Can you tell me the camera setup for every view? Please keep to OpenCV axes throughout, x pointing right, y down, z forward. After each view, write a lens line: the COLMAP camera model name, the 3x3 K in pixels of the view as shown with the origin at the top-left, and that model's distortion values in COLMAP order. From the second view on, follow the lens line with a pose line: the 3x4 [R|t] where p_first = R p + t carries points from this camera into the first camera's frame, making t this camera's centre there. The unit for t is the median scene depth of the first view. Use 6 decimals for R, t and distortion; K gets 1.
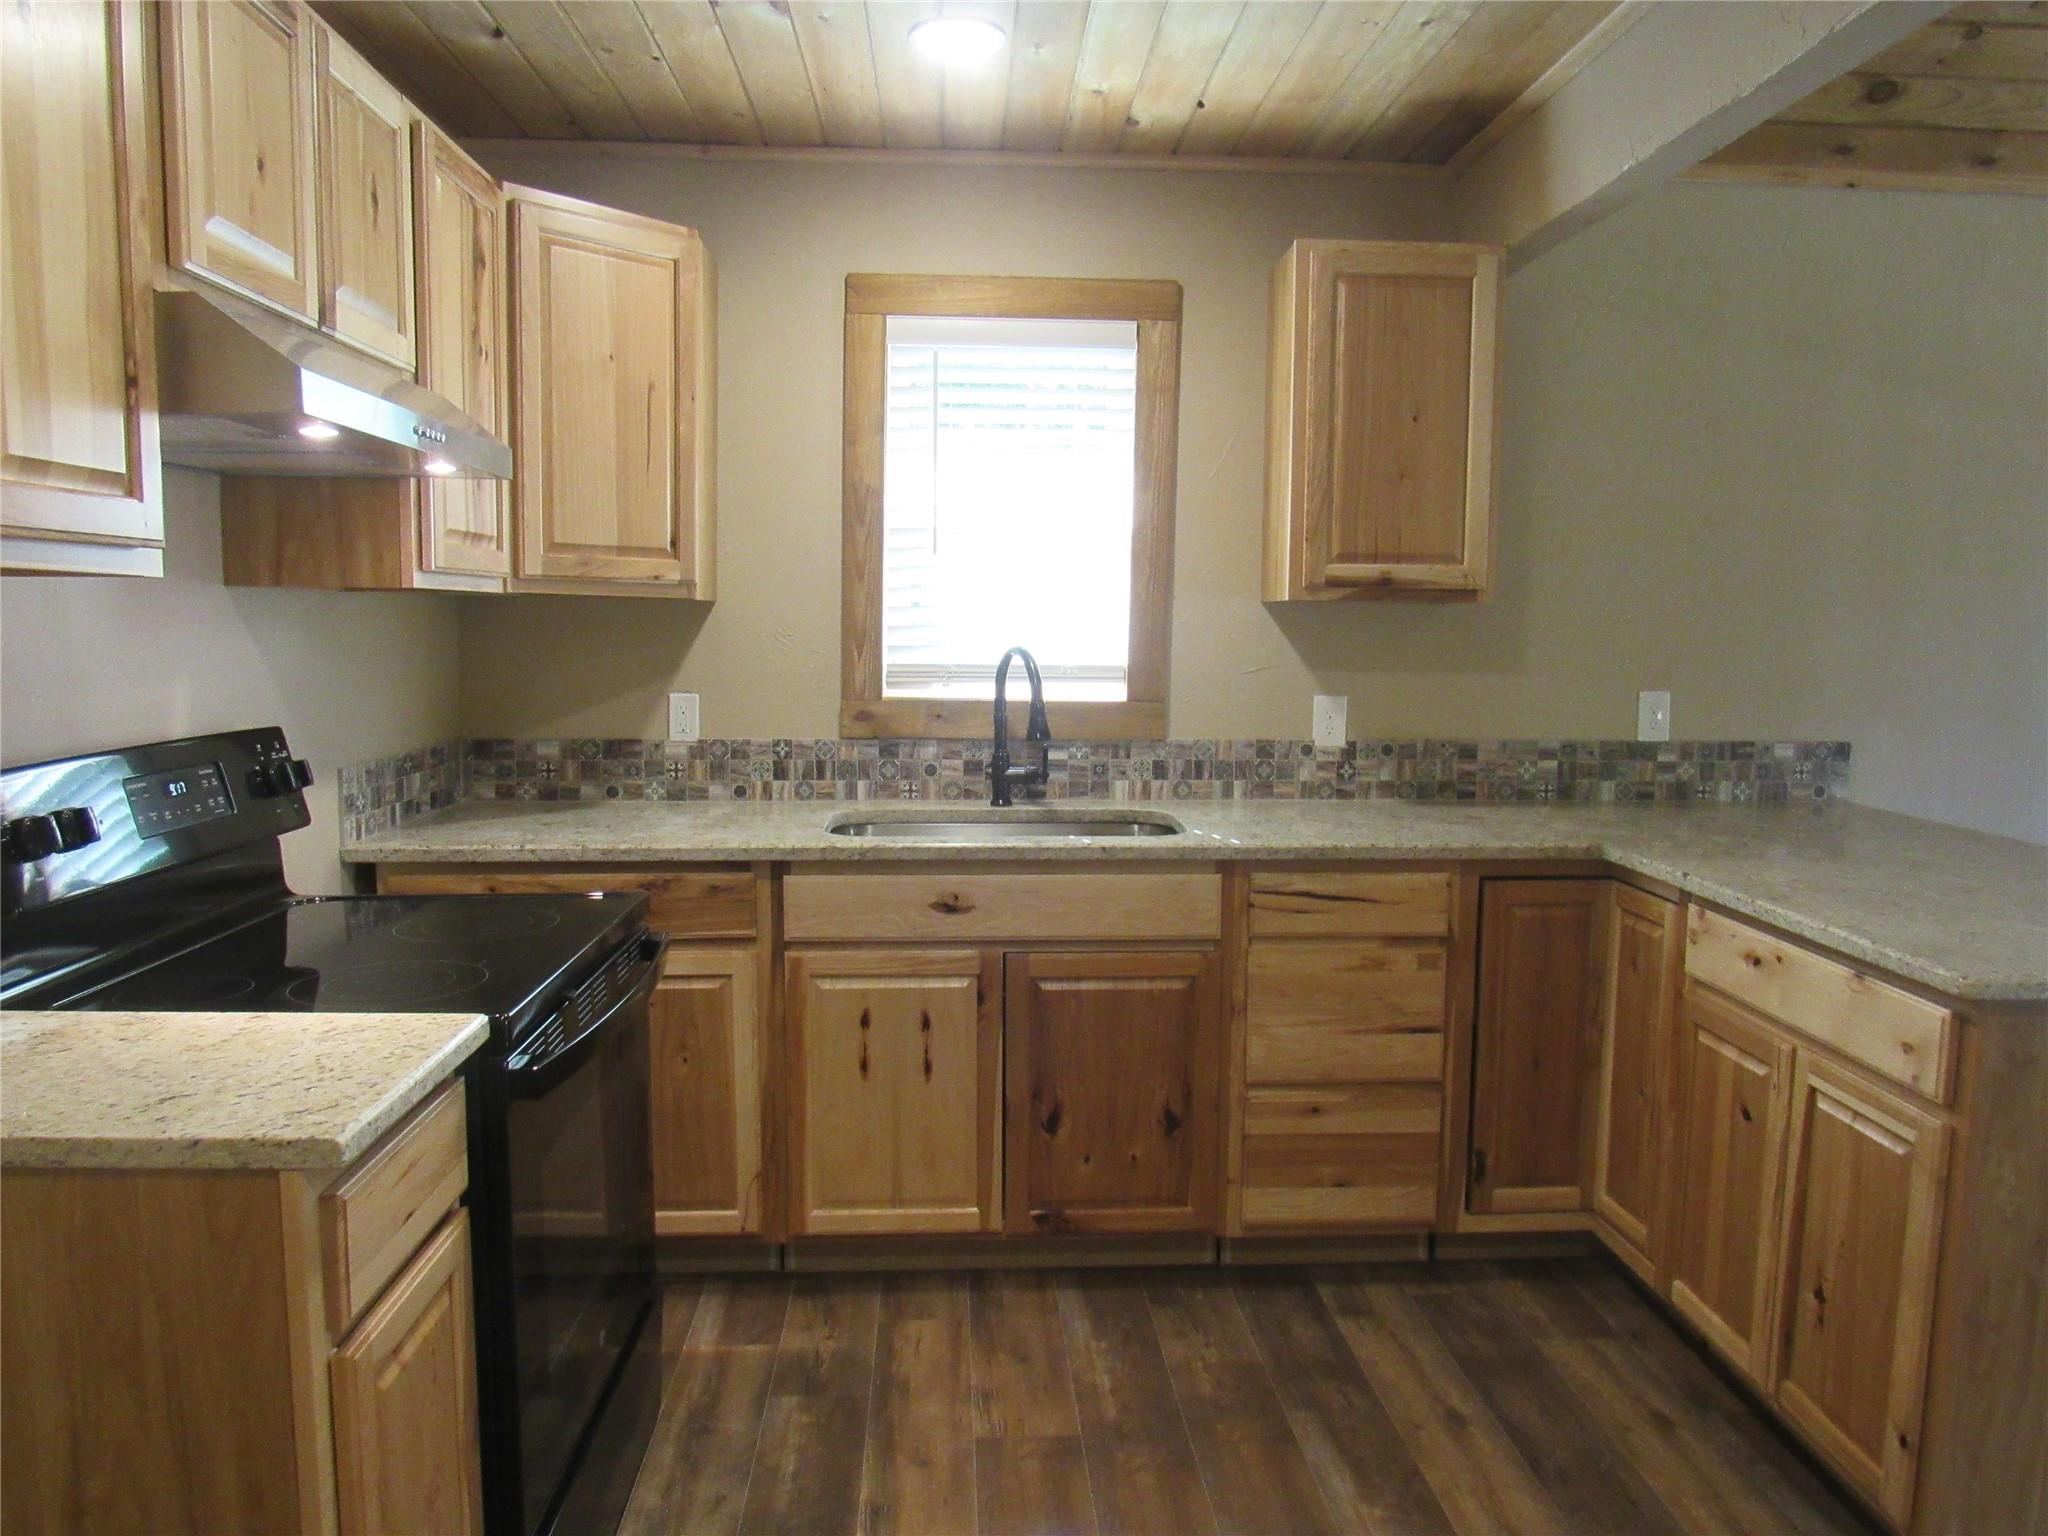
lens RADIAL K [[1458.1, 0, 1030.0], [0, 1458.1, 765.9], [0, 0, 1]] dist [-0.031724, 0.013864]
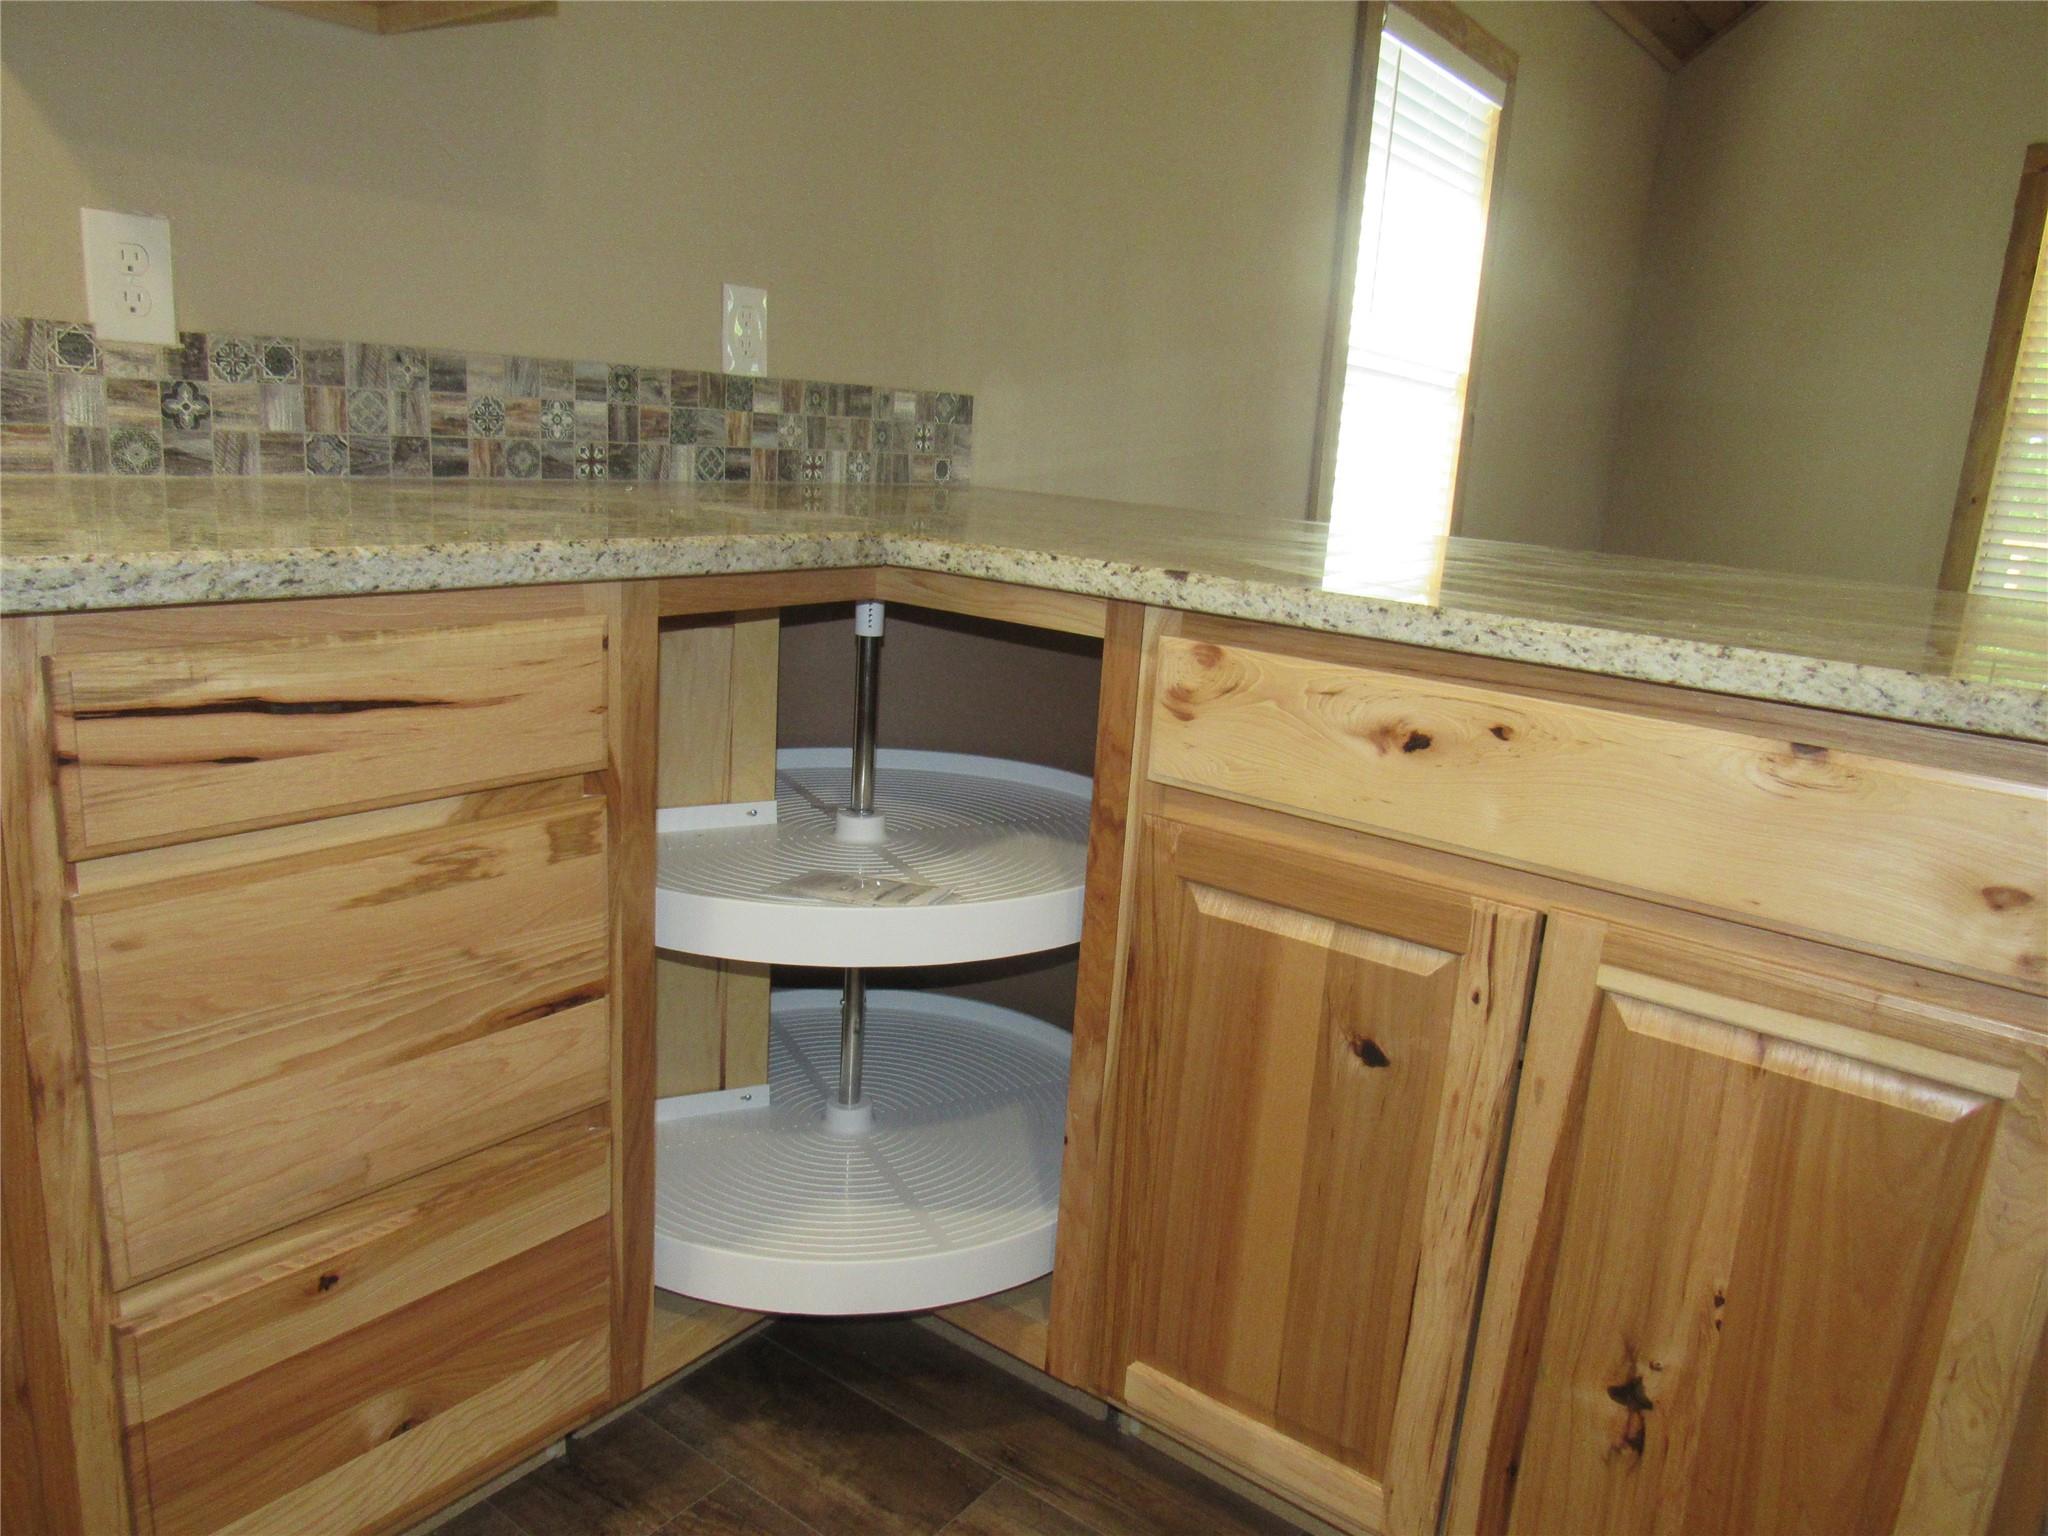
lens RADIAL K [[1458.1, 0, 1013.9], [0, 1458.1, 769.2], [0, 0, 1]] dist [-0.031724, 0.013864]
pose [[0.645562, -0.143203, 0.750162, 0.043554], [0.021104, 0.985233, 0.169916, 0.041372], [-0.763416, -0.093860, 0.639051, 0.540308]]
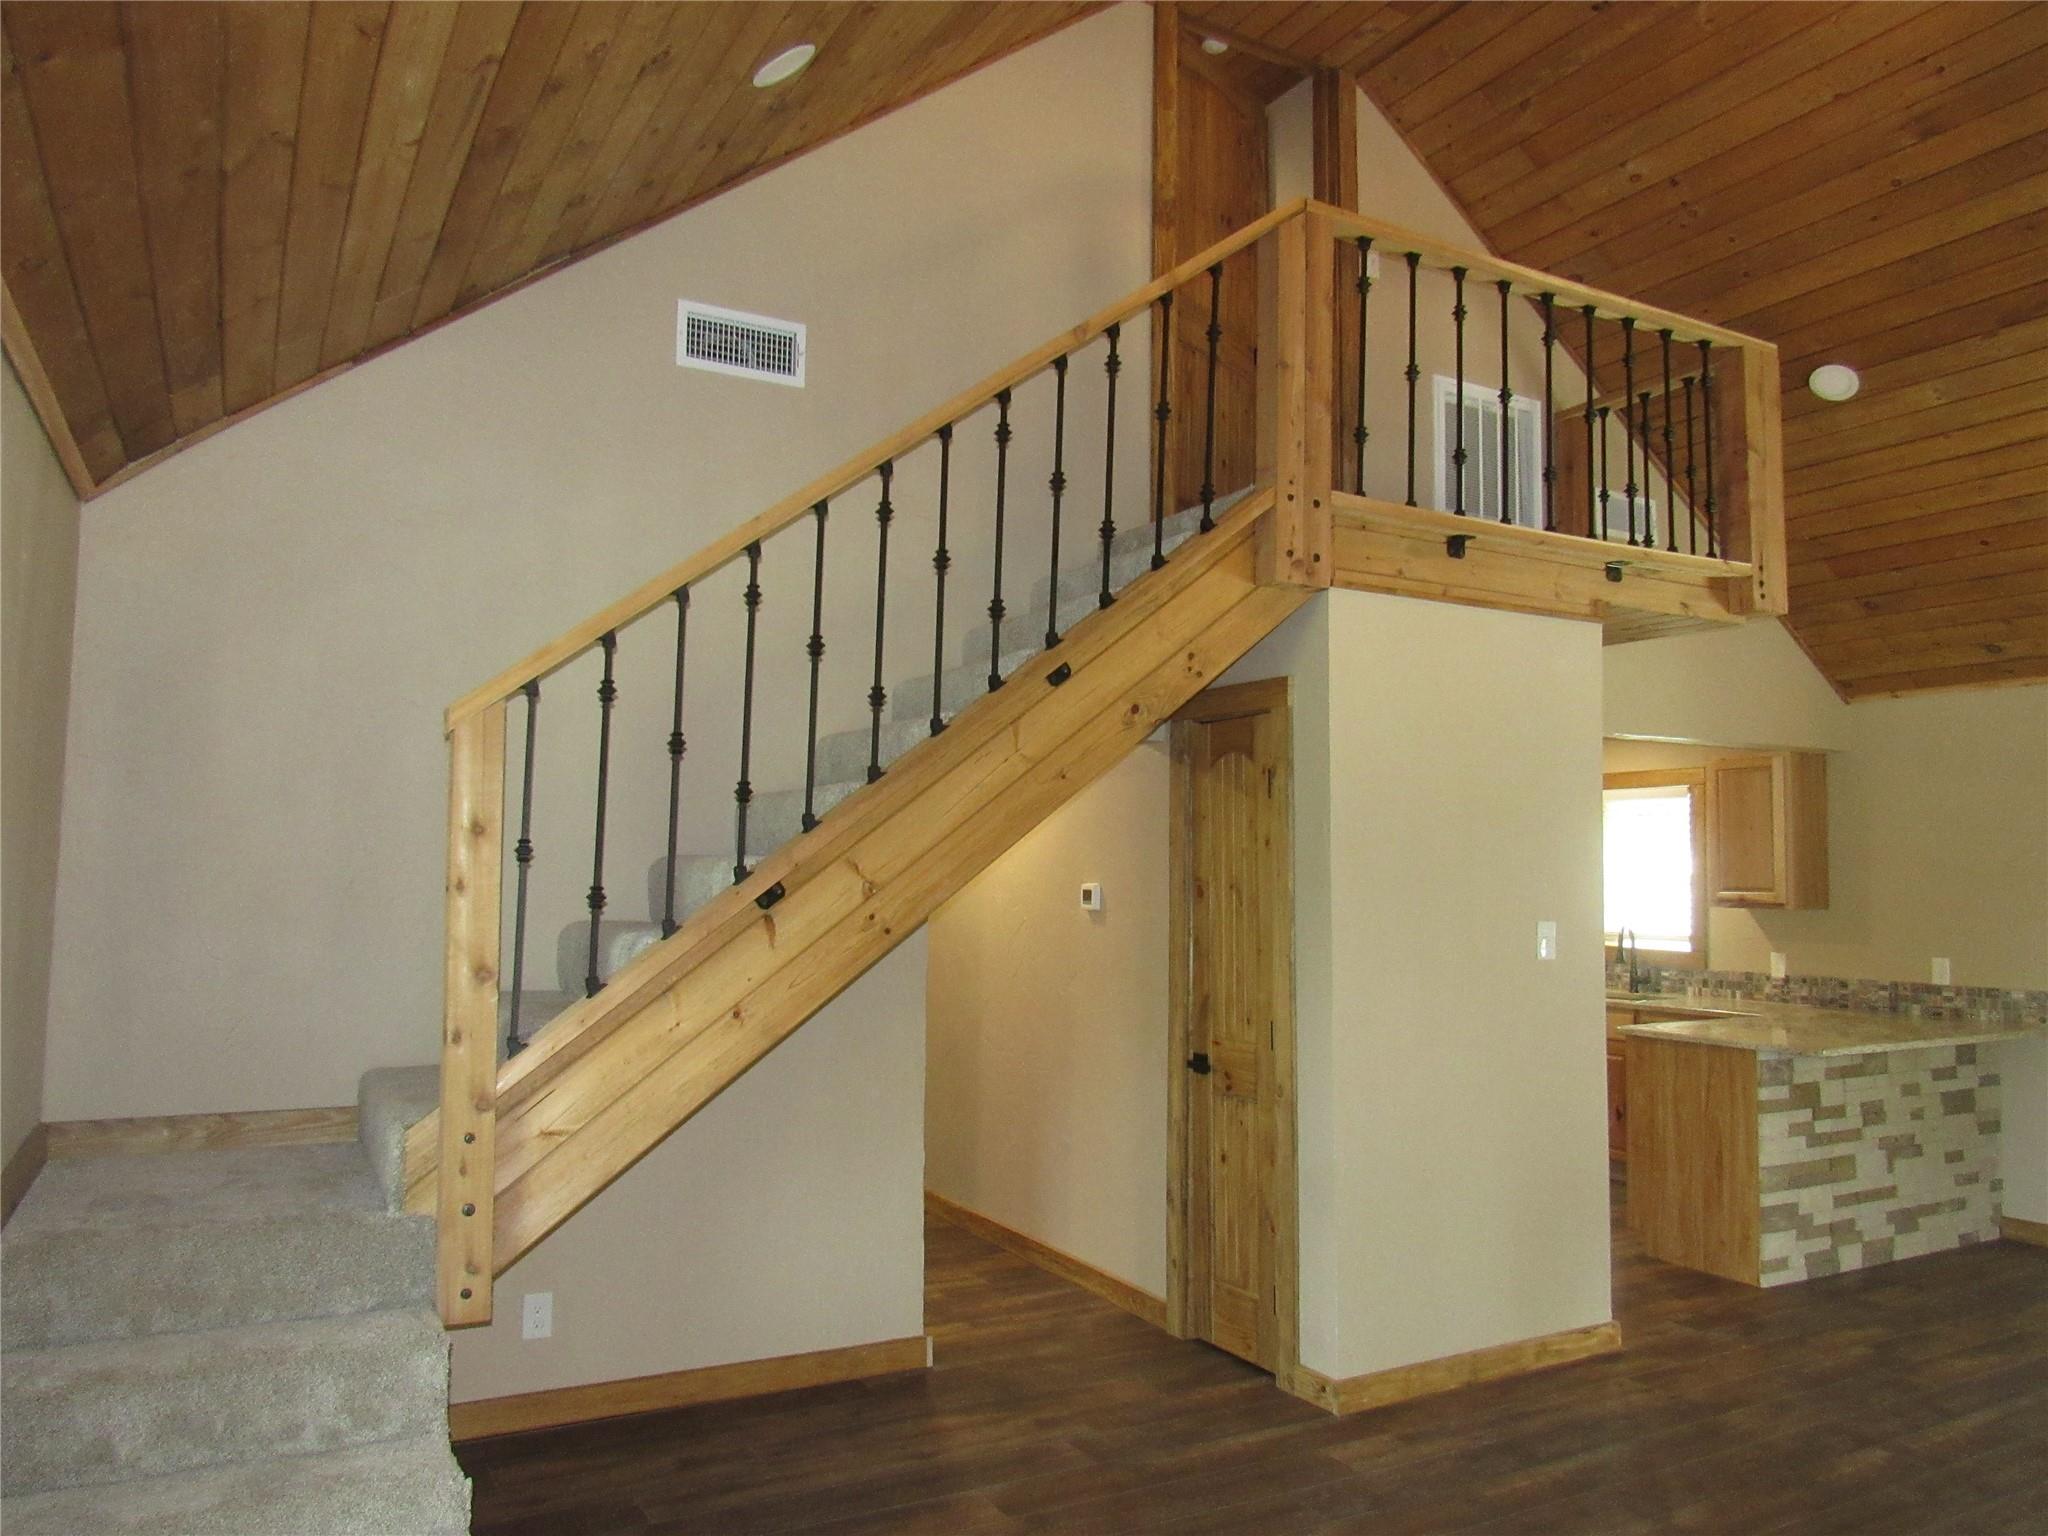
lens RADIAL K [[1458.1, 0, 1019.3], [0, 1458.1, 764.4], [0, 0, 1]] dist [-0.031724, 0.013864]
pose [[0.435033, -0.072653, -0.897479, 1.608199], [-0.100401, 0.986609, -0.128535, 0.060693], [0.894799, 0.146025, 0.421913, -0.883164]]
